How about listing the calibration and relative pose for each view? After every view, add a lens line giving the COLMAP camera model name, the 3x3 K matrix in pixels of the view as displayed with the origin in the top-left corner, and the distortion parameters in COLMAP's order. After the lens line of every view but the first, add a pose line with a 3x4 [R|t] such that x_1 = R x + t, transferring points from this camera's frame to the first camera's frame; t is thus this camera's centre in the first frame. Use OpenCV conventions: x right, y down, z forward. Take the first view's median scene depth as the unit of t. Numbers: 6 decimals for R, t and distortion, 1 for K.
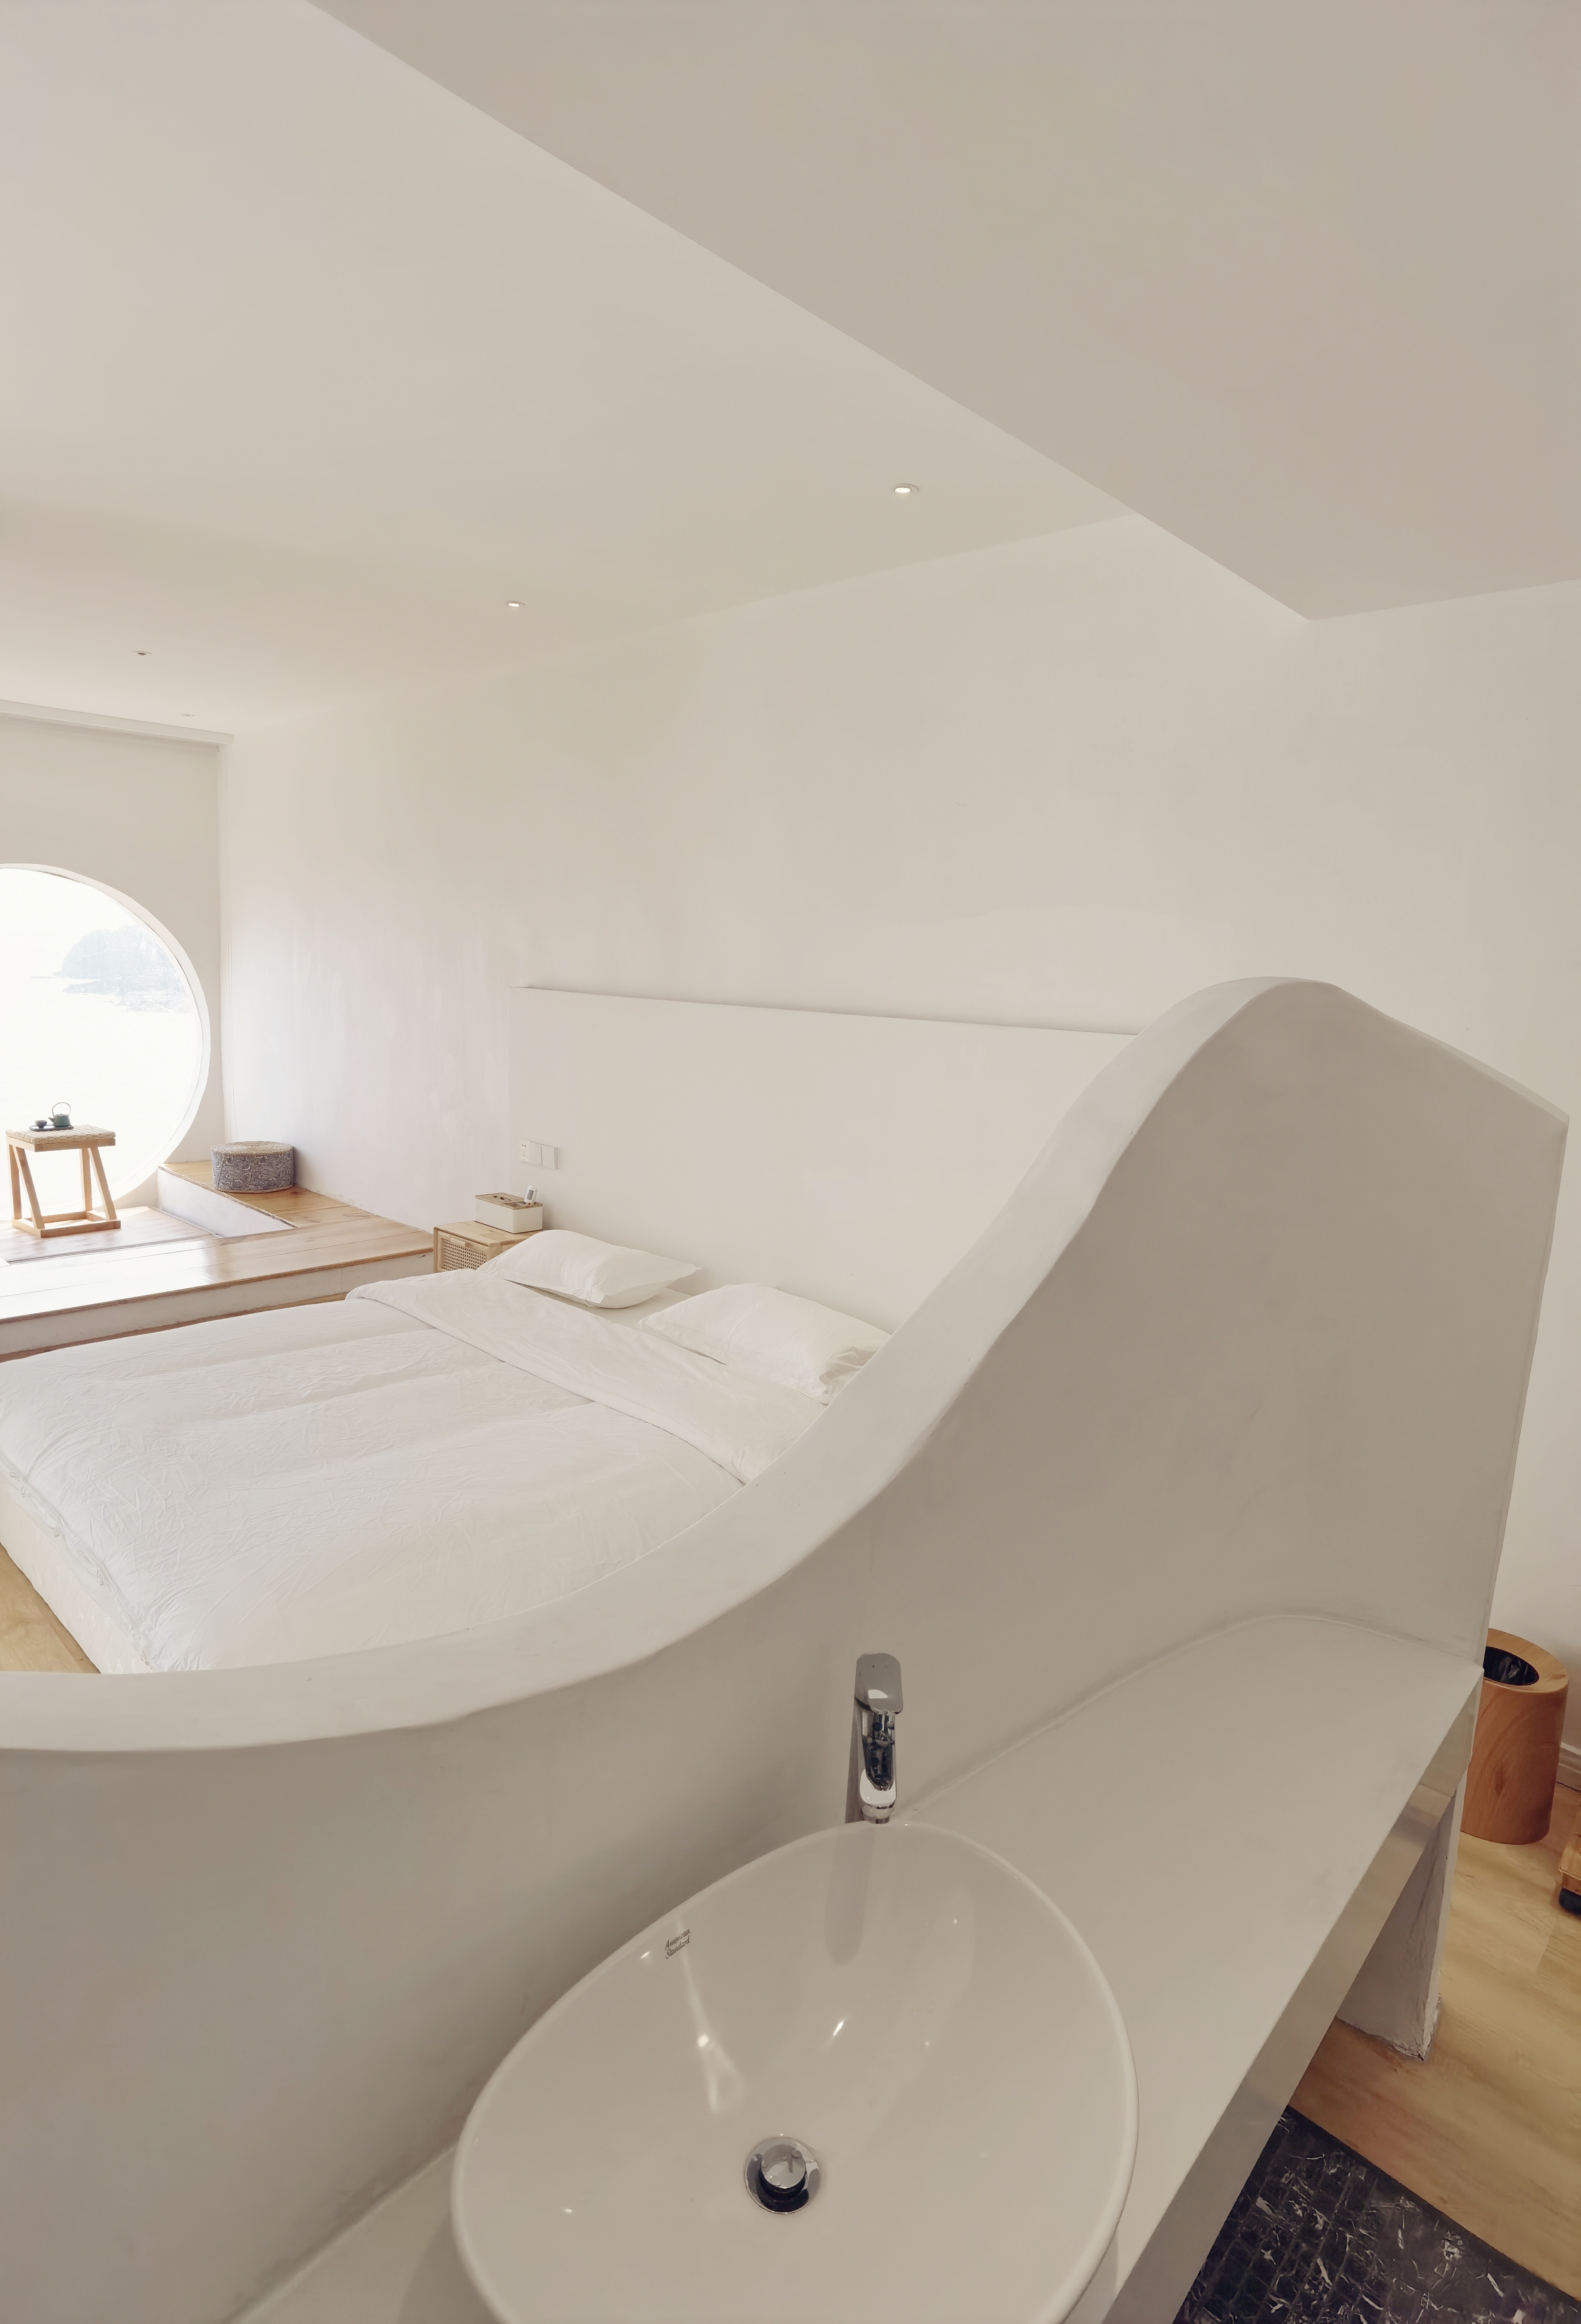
lens RADIAL K [[1203.9, 0, 803.8], [0, 1203.9, 1163.3], [0, 0, 1]] dist [-0.003938, 0.000351]
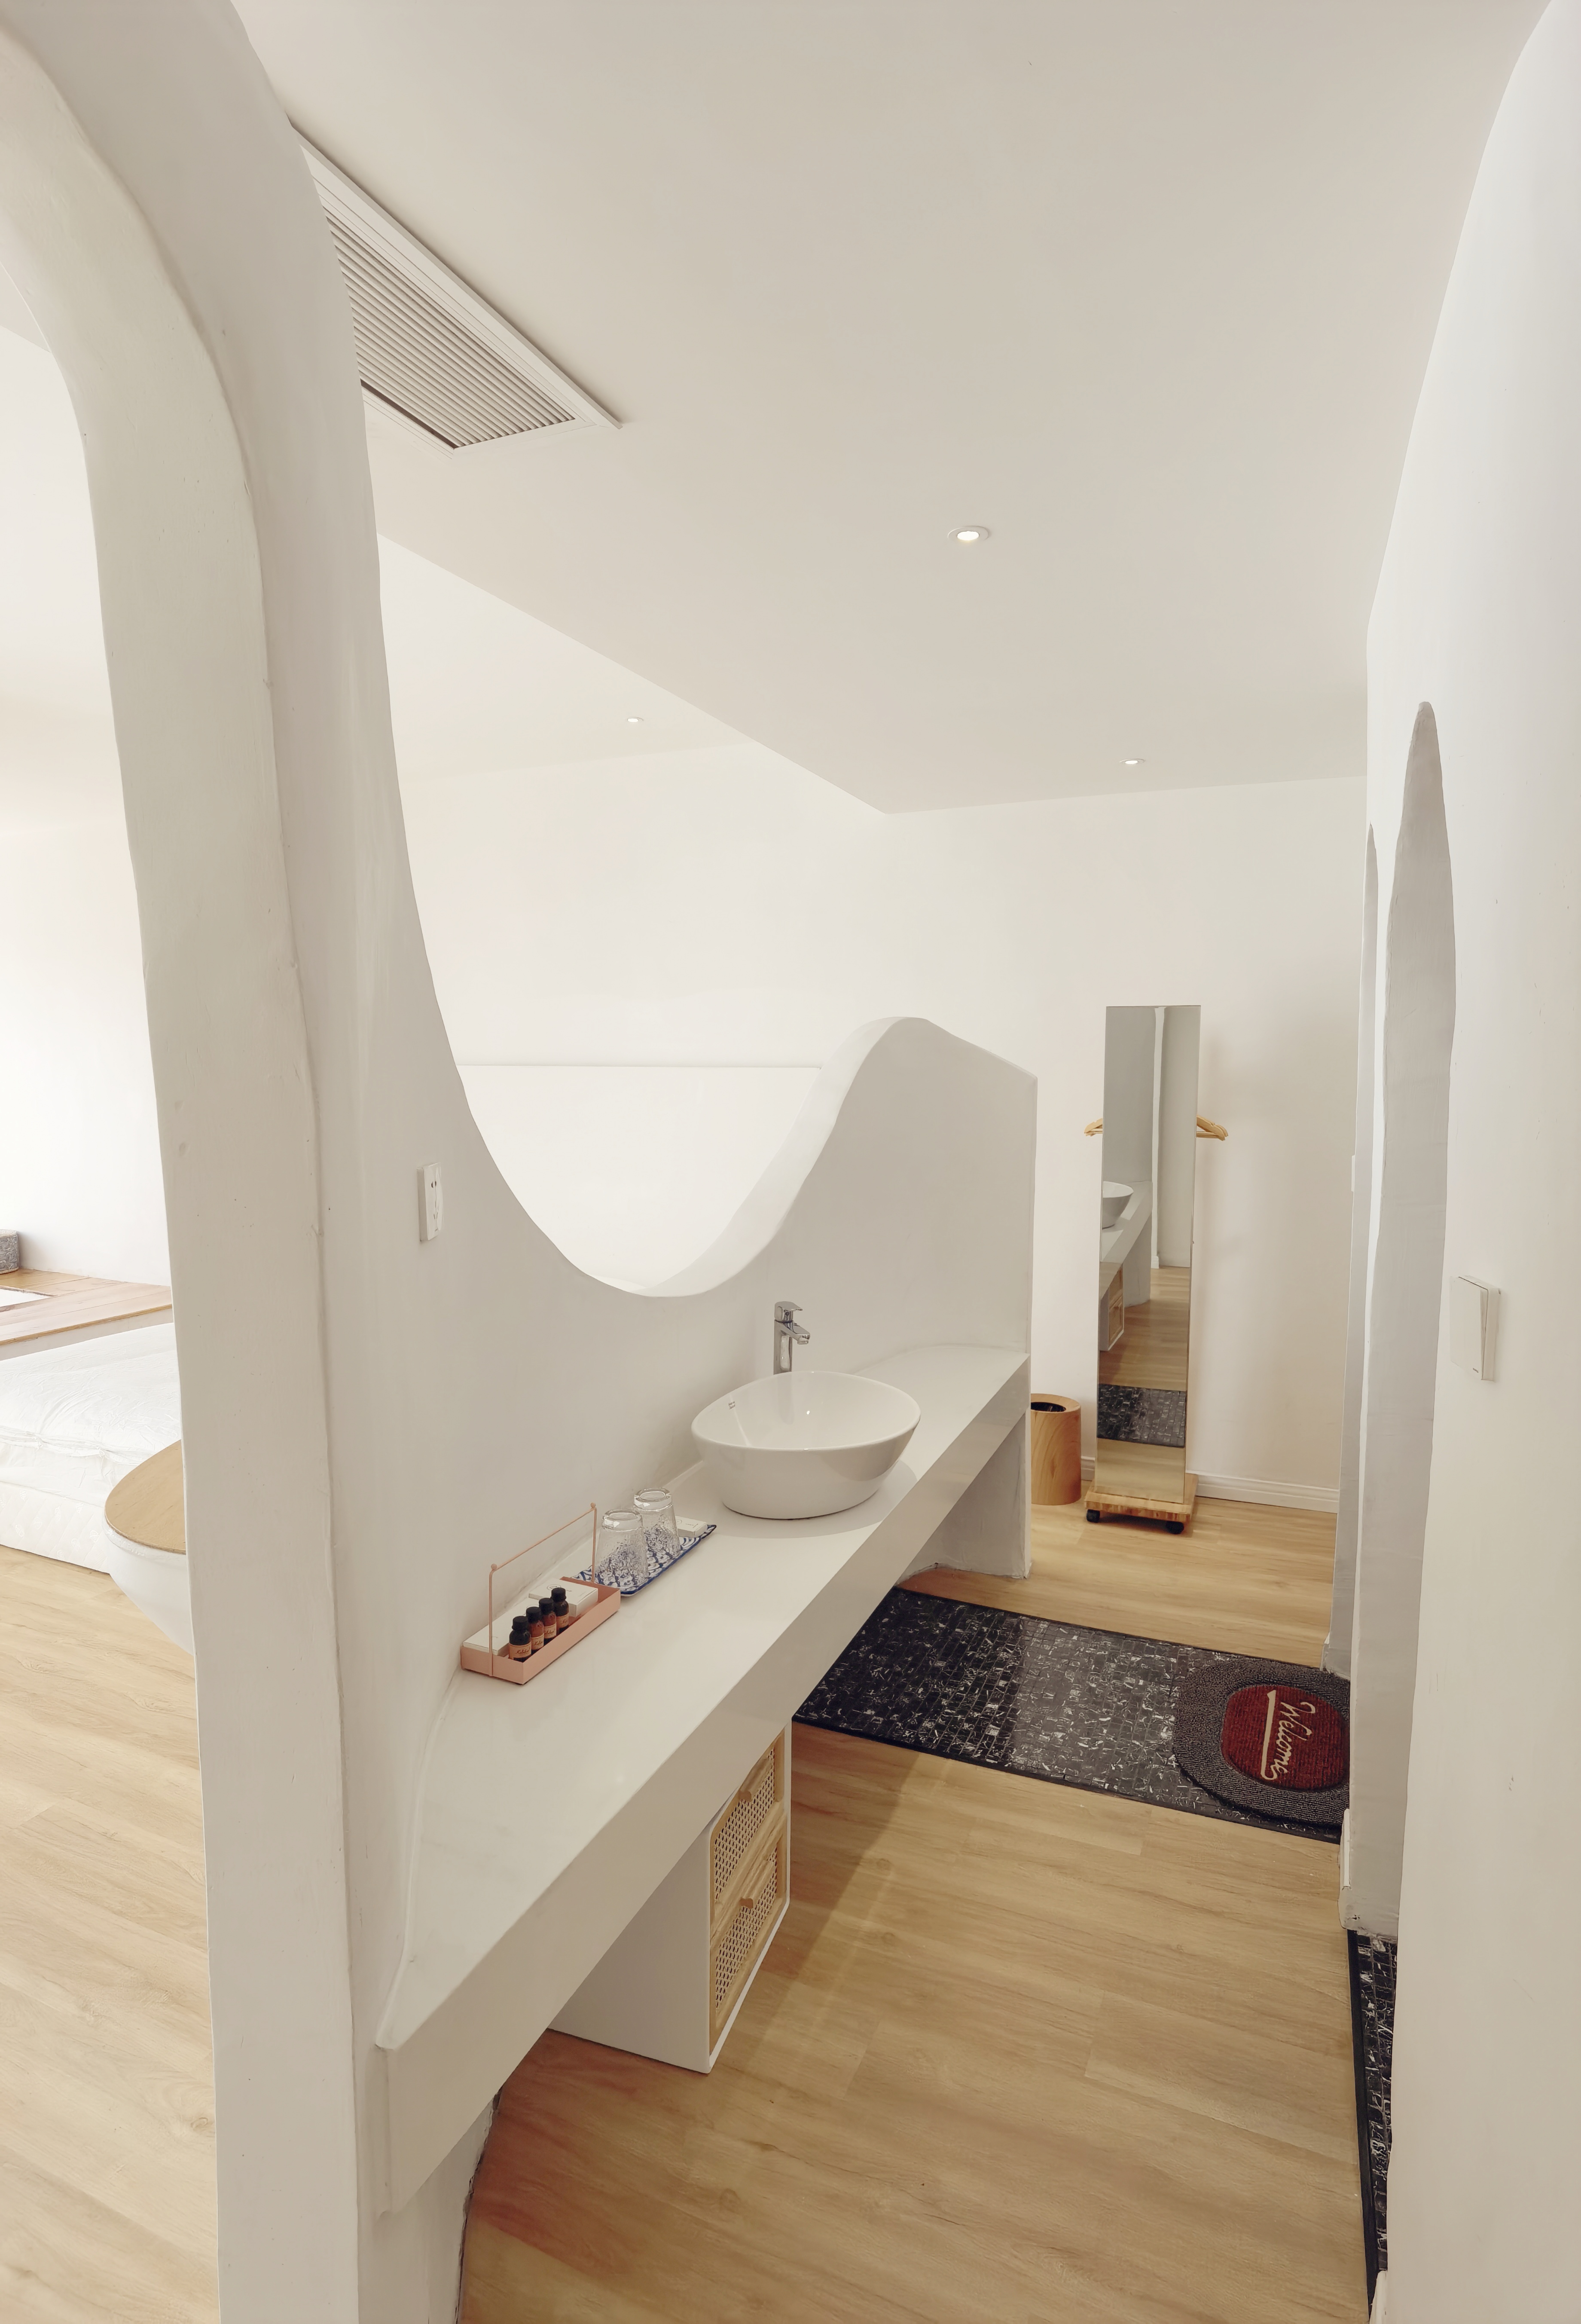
lens RADIAL K [[1203.9, 0, 785.2], [0, 1203.9, 1159.0], [0, 0, 1]] dist [-0.003938, 0.000351]
pose [[0.946630, -0.067592, 0.315155, -0.326078], [0.091553, 0.993878, -0.061838, 0.143208], [-0.309046, 0.087392, 0.947023, -0.605163]]
